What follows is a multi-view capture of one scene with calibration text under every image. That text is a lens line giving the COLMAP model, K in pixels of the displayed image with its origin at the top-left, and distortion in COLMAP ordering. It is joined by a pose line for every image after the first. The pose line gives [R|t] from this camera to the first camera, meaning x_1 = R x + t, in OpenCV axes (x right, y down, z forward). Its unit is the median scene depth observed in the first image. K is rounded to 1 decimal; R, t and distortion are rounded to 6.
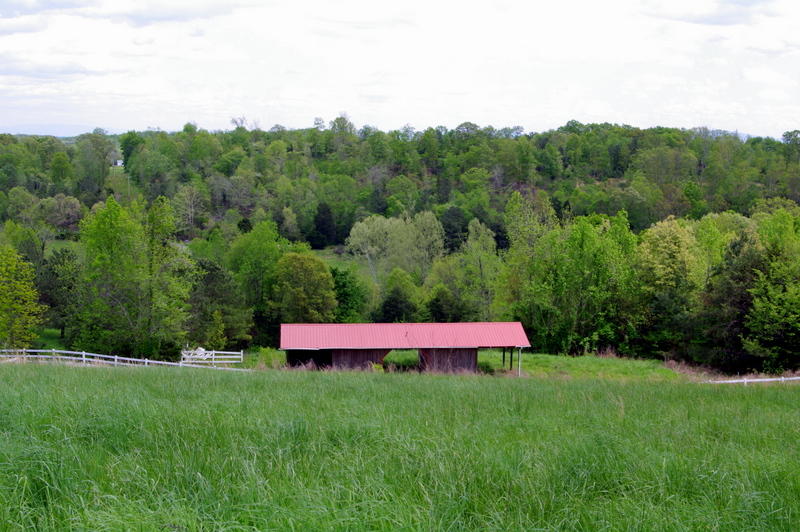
lens RADIAL K [[990.9, 0, 400.0], [0, 990.9, 266.0], [0, 0, 1]] dist [-0.025168, -0.026944]
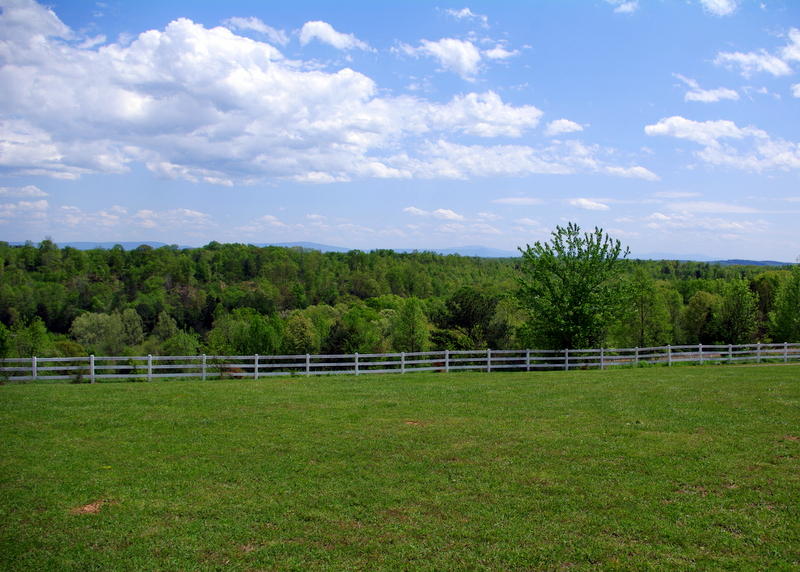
lens RADIAL K [[715.4, 0, 421.6], [0, 715.4, 287.9], [0, 0, 1]] dist [-0.064524, 0.008052]
pose [[0.889262, -0.022313, 0.456853, -0.047923], [0.052561, 0.997178, -0.053606, -0.003550], [-0.454367, 0.071683, 0.887926, -0.112337]]
